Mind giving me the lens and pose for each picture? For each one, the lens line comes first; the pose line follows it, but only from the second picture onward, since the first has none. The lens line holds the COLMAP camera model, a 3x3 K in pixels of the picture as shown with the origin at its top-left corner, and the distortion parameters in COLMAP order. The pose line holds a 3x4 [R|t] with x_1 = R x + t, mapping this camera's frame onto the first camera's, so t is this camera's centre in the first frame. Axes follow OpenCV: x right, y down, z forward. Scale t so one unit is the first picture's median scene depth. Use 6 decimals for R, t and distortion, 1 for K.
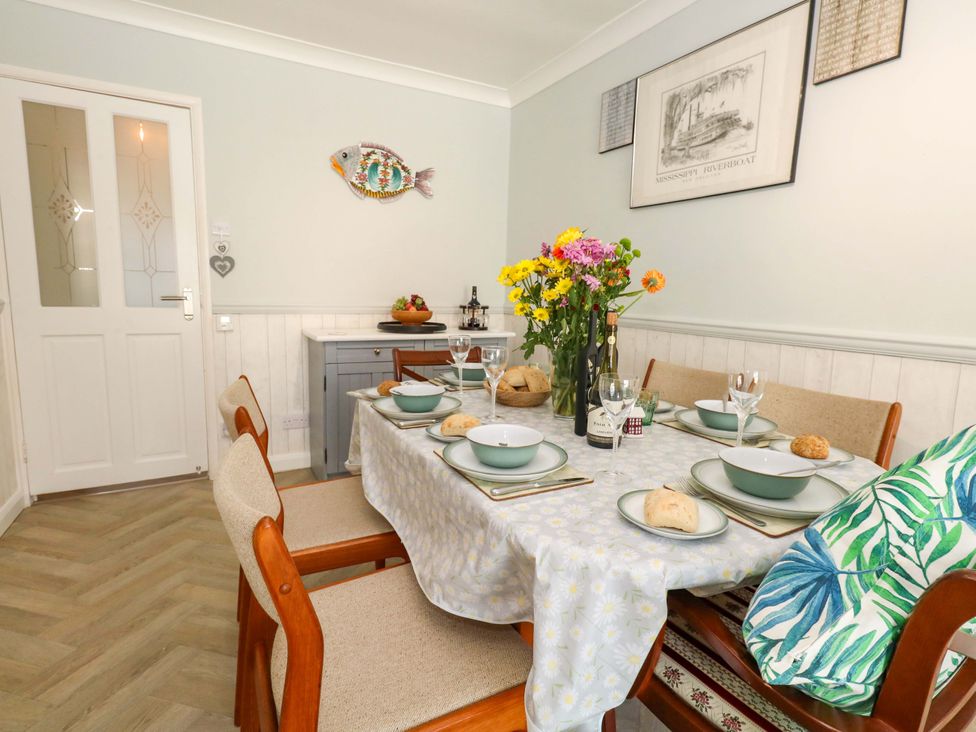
lens RADIAL K [[511.3, 0, 488.3], [0, 511.3, 363.8], [0, 0, 1]] dist [0.004653, -0.001462]
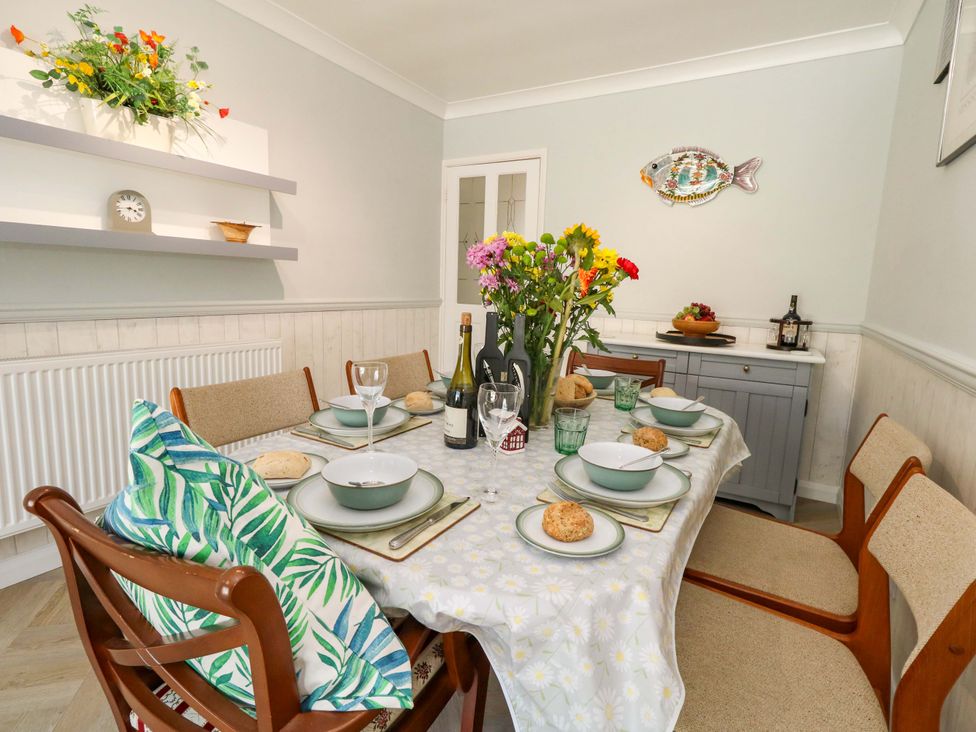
lens RADIAL K [[511.3, 0, 486.1], [0, 511.3, 361.3], [0, 0, 1]] dist [0.004653, -0.001462]
pose [[0.505310, 0.121244, -0.854378, 0.455746], [-0.147231, 0.987677, 0.053083, -0.024753], [0.850285, 0.098967, 0.516934, 0.213019]]
